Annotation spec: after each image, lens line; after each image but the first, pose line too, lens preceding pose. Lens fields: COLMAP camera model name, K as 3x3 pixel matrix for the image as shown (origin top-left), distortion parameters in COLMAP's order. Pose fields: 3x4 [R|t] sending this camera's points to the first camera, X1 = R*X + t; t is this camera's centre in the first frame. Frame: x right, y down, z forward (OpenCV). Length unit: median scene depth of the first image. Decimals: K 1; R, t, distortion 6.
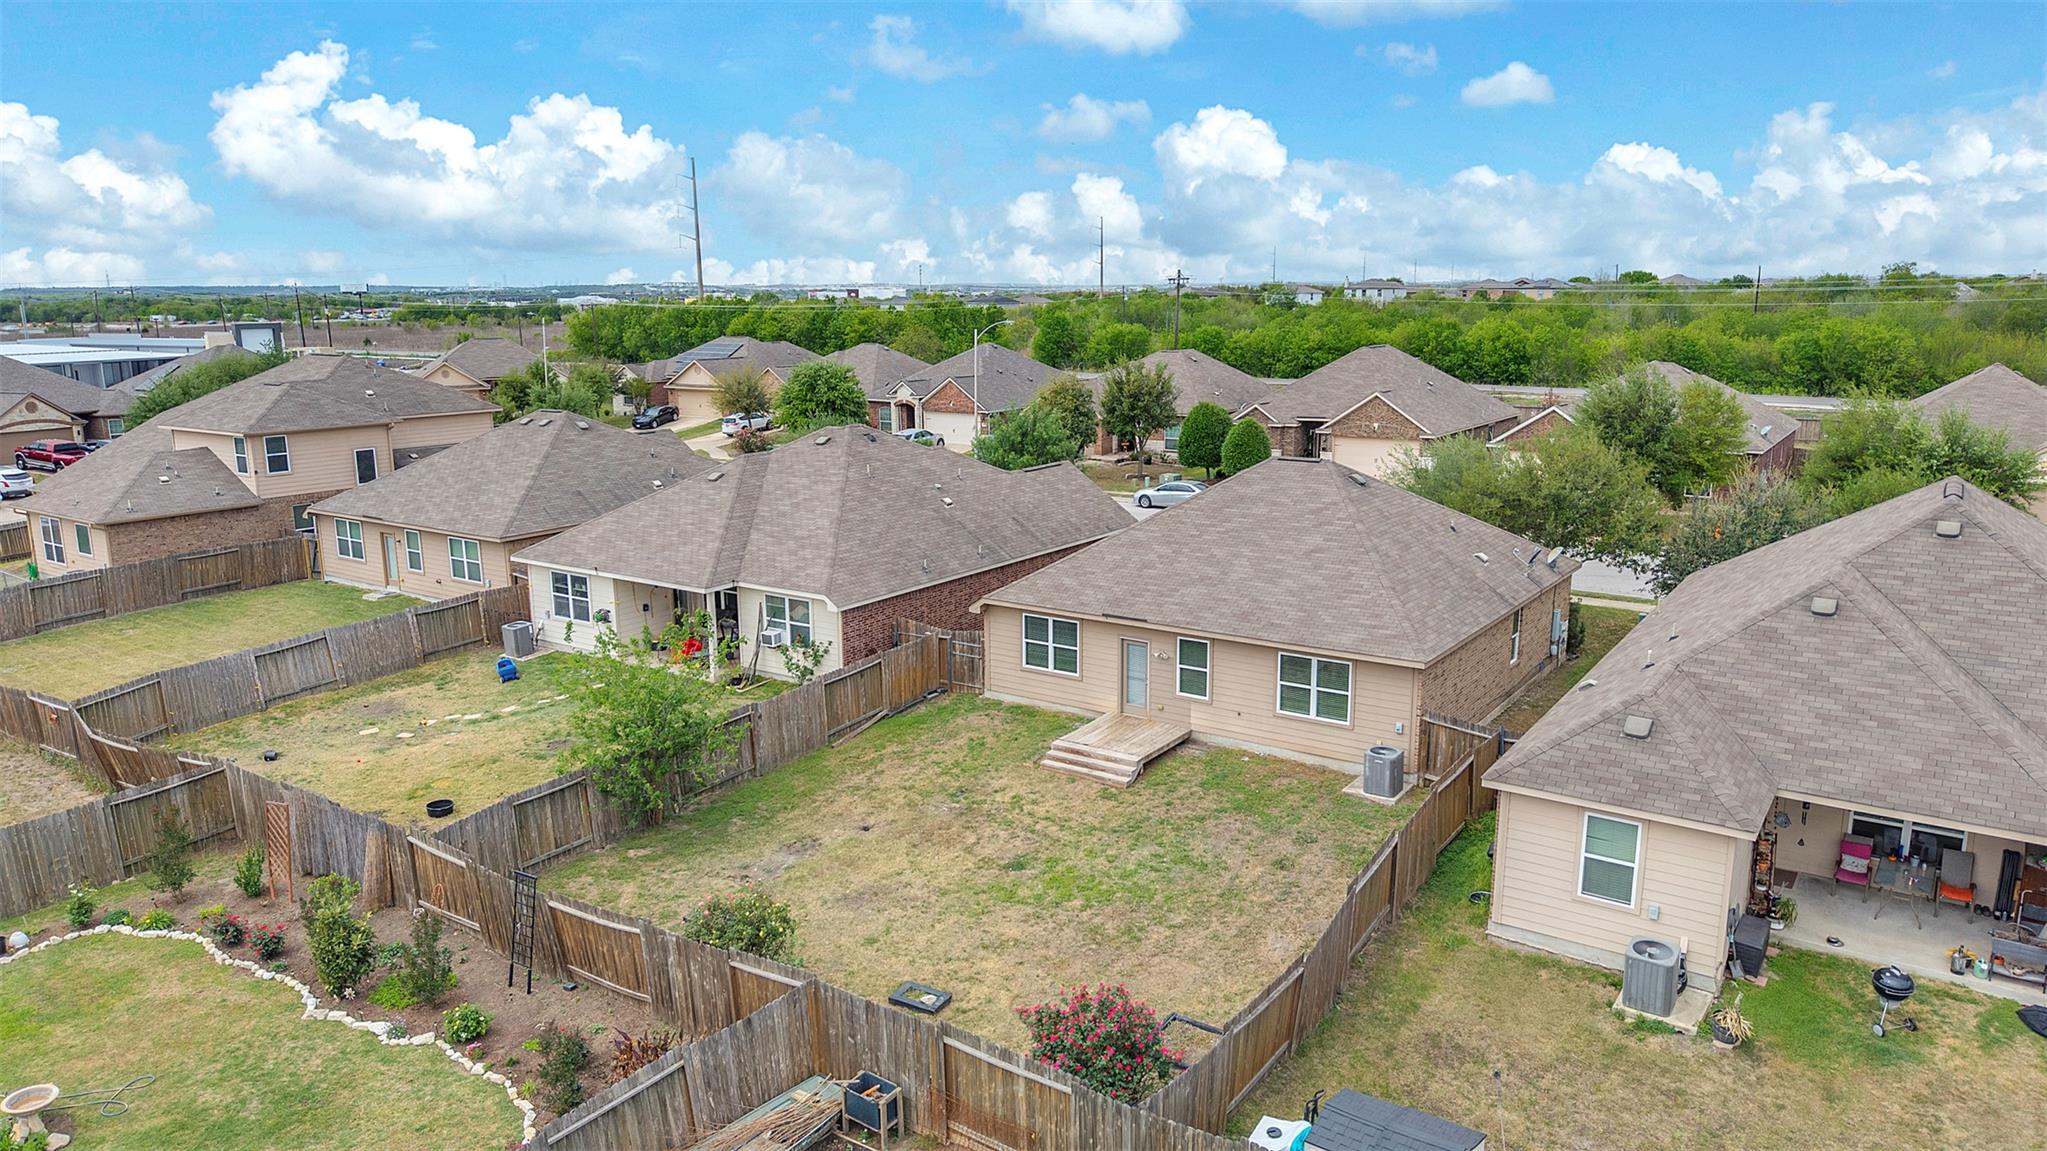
lens RADIAL K [[1377.4, 0, 1027.6], [0, 1377.4, 576.0], [0, 0, 1]] dist [0.004448, -0.003294]
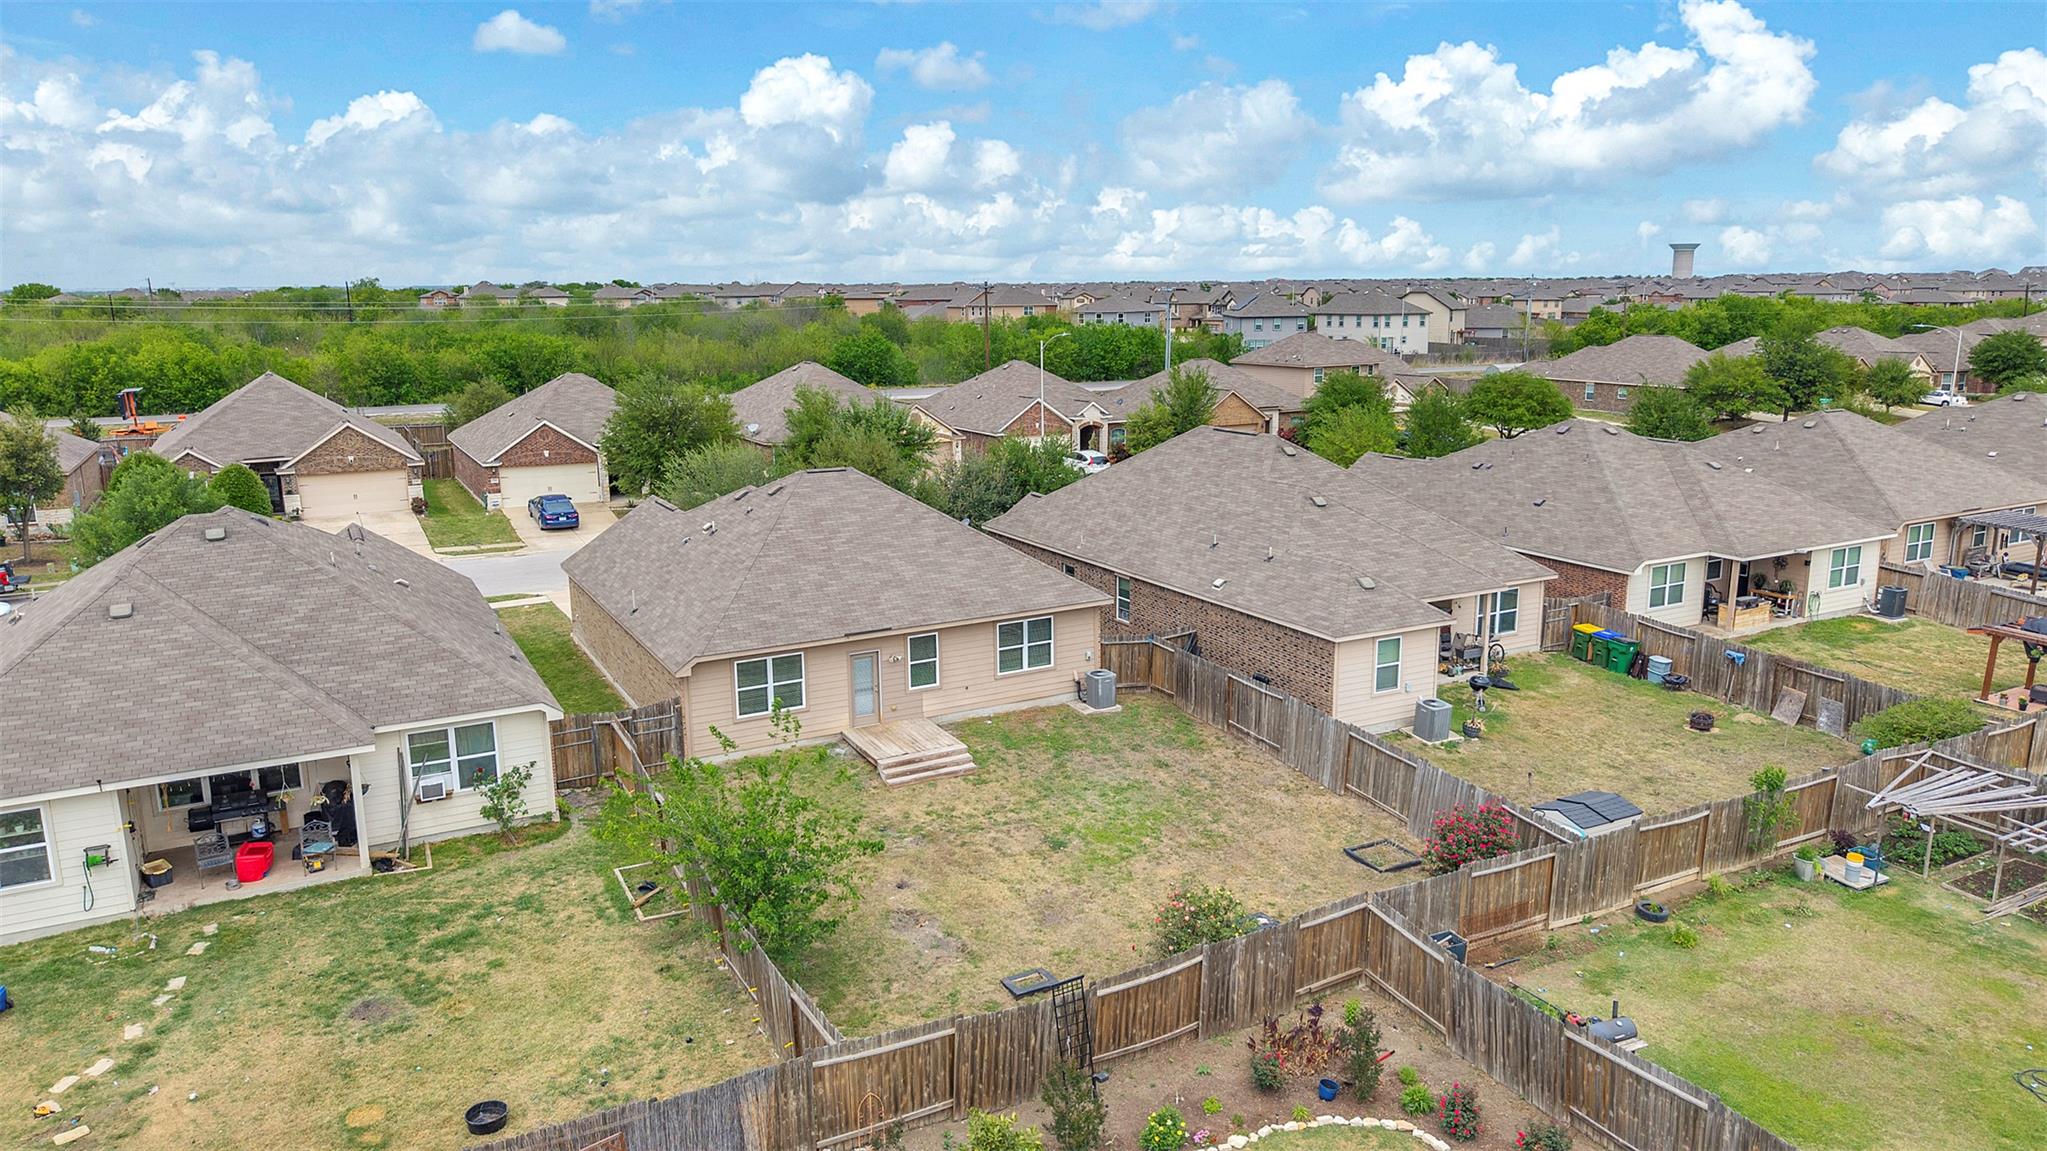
lens RADIAL K [[1377.4, 0, 1028.8], [0, 1377.4, 579.2], [0, 0, 1]] dist [0.004448, -0.003294]
pose [[0.454353, -0.187156, 0.870940, -0.768432], [0.191077, 0.975401, 0.109922, -0.099001], [-0.870088, 0.116473, 0.478938, 0.388398]]
